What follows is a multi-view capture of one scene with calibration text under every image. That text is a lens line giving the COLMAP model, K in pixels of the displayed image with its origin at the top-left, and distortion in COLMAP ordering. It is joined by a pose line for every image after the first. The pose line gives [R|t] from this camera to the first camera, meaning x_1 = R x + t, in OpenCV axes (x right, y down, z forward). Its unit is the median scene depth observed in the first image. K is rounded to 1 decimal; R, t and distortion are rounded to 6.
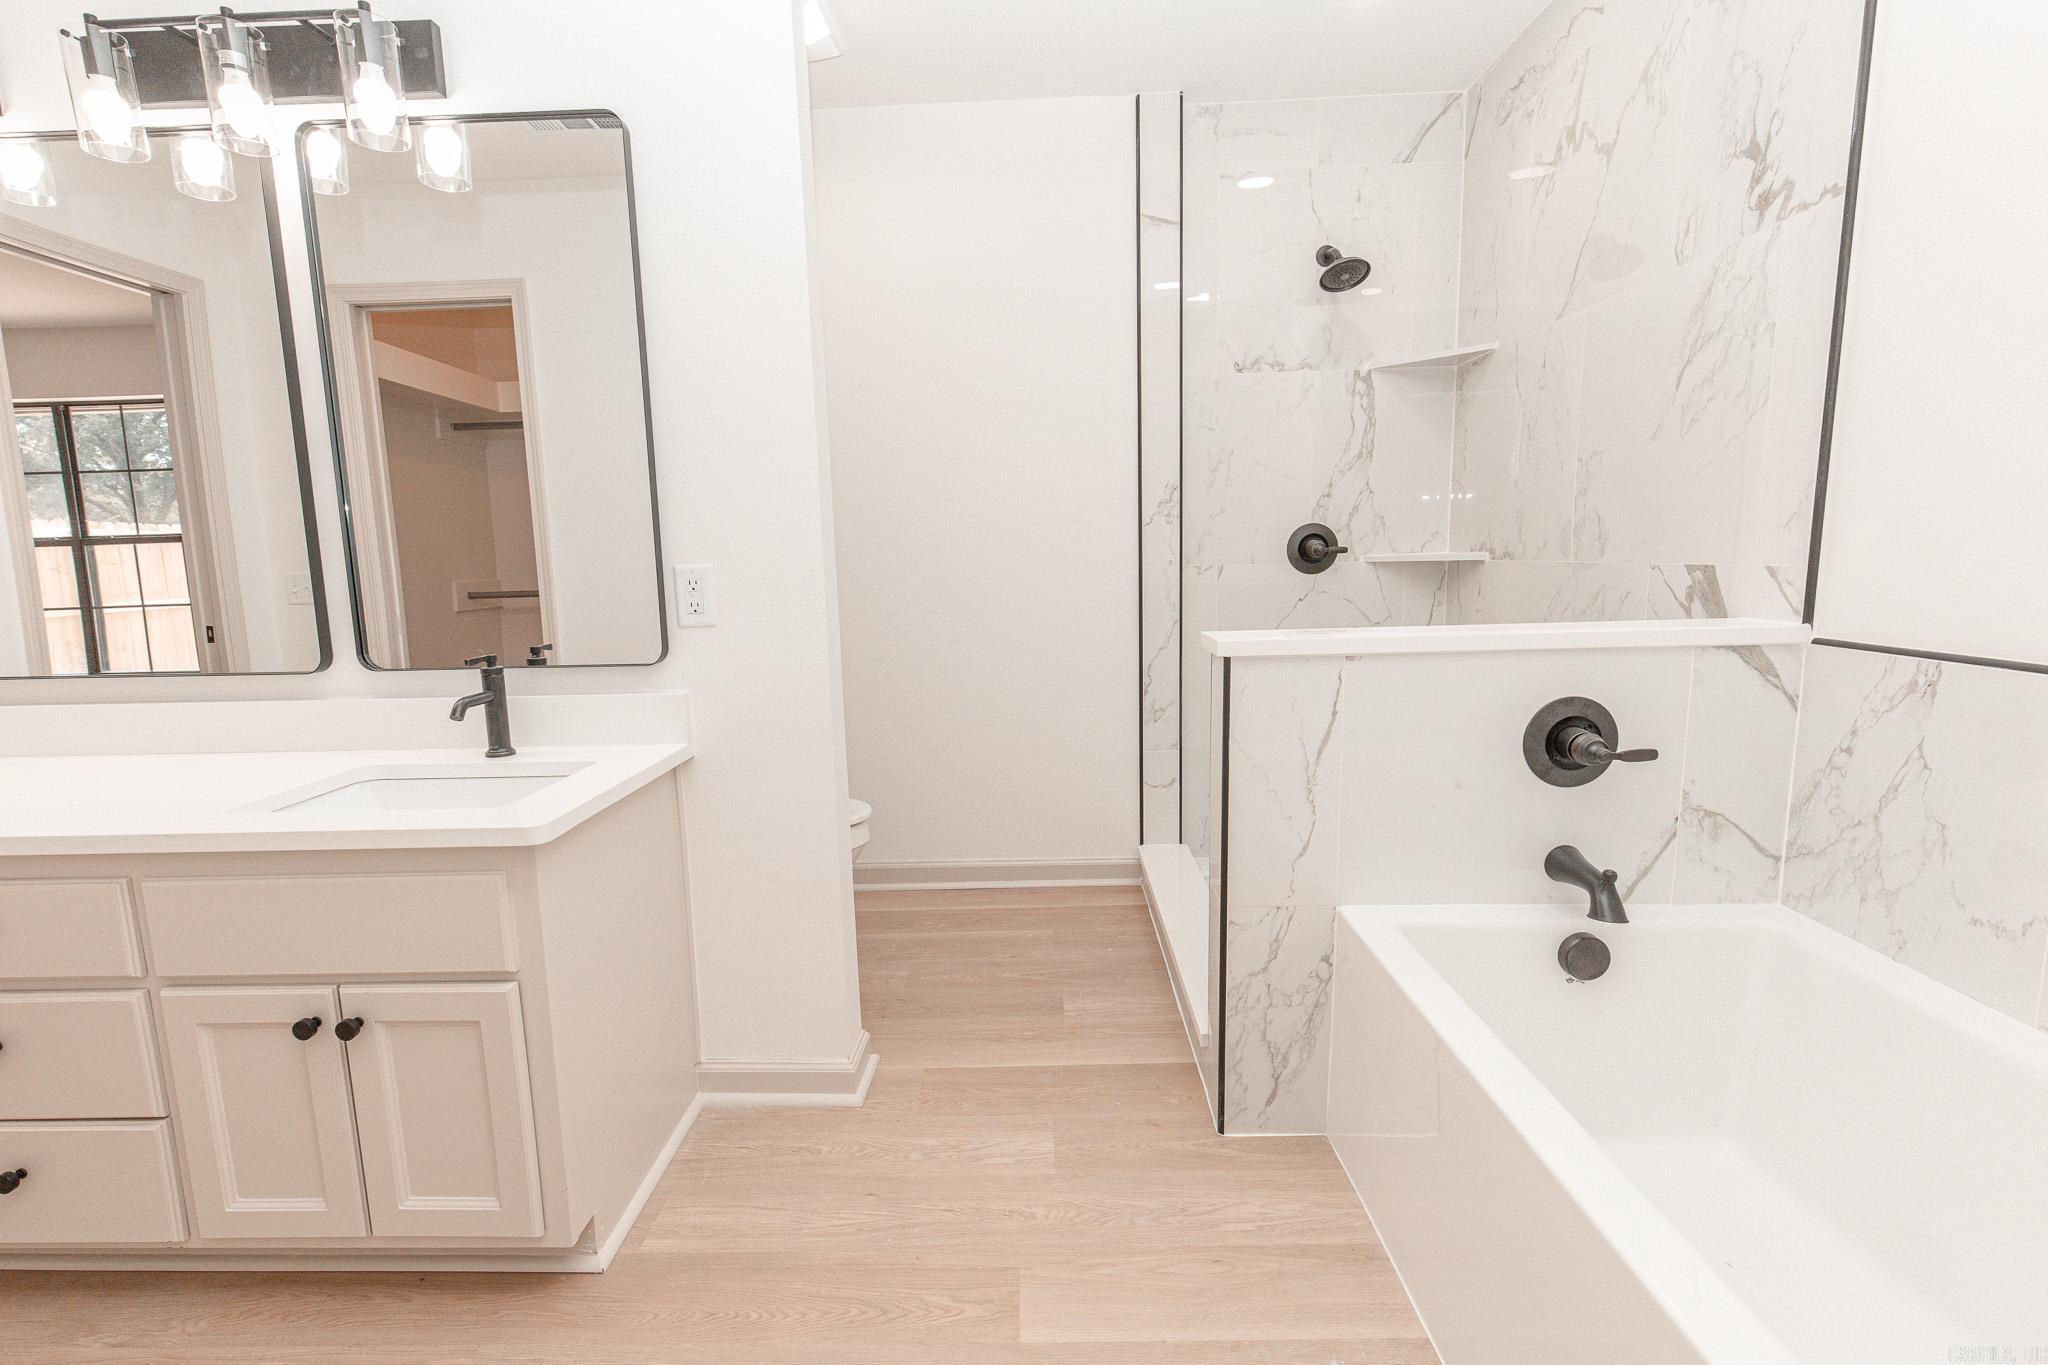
lens RADIAL K [[923.5, 0, 989.0], [0, 923.5, 684.3], [0, 0, 1]] dist [0.010014, -0.002963]
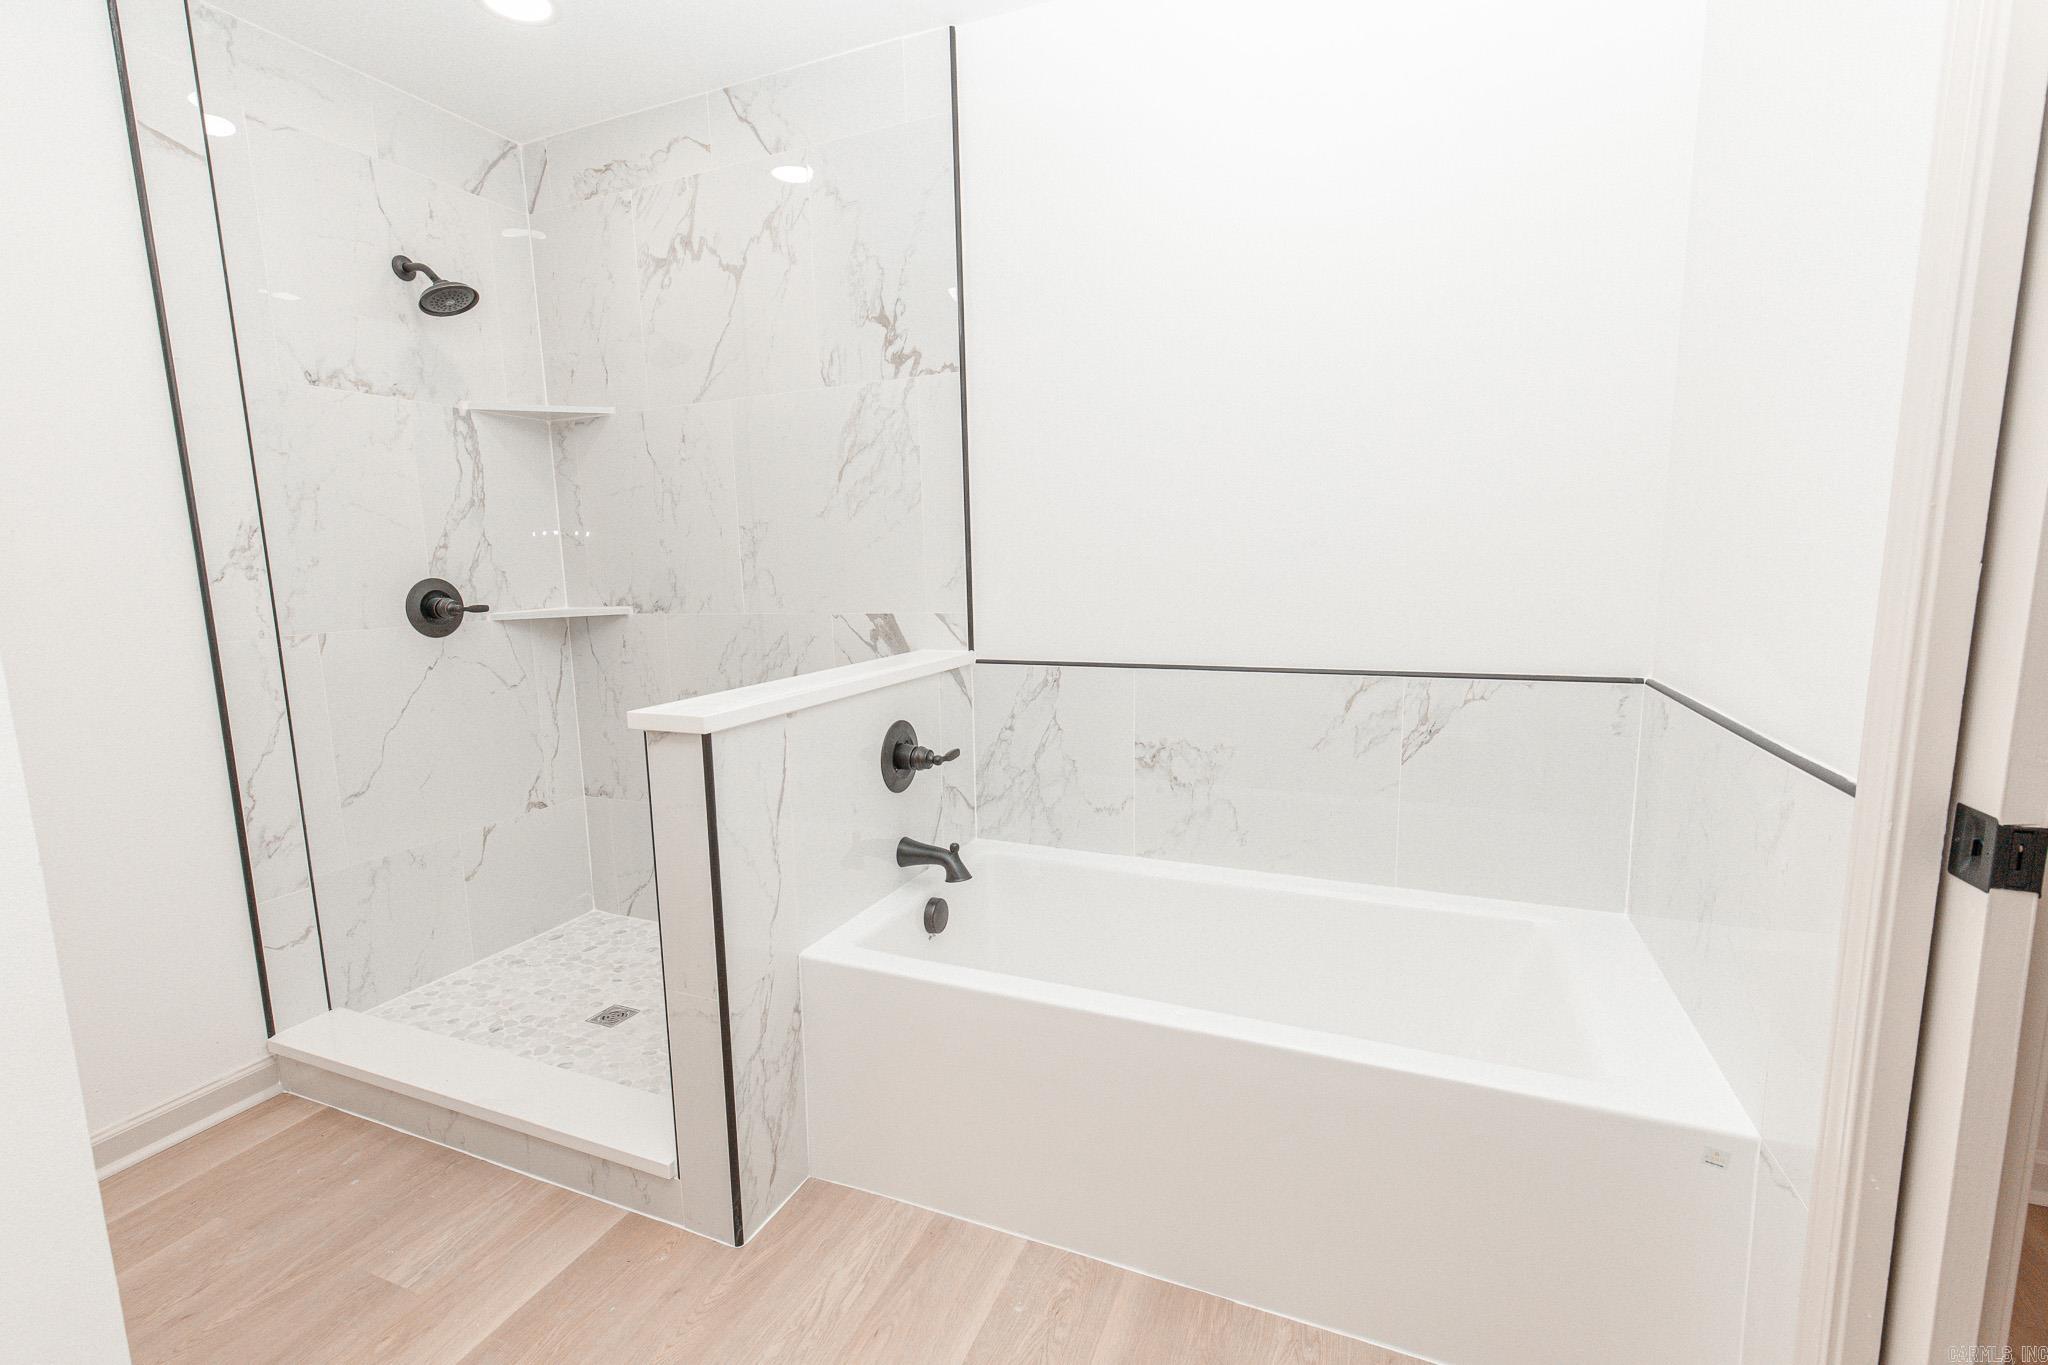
lens RADIAL K [[923.5, 0, 1008.4], [0, 923.5, 693.2], [0, 0, 1]] dist [0.010014, -0.002963]
pose [[0.369983, -0.117739, 0.921548, -0.422571], [0.151880, 0.986257, 0.065029, -0.074041], [-0.916540, 0.115905, 0.382781, 0.328317]]
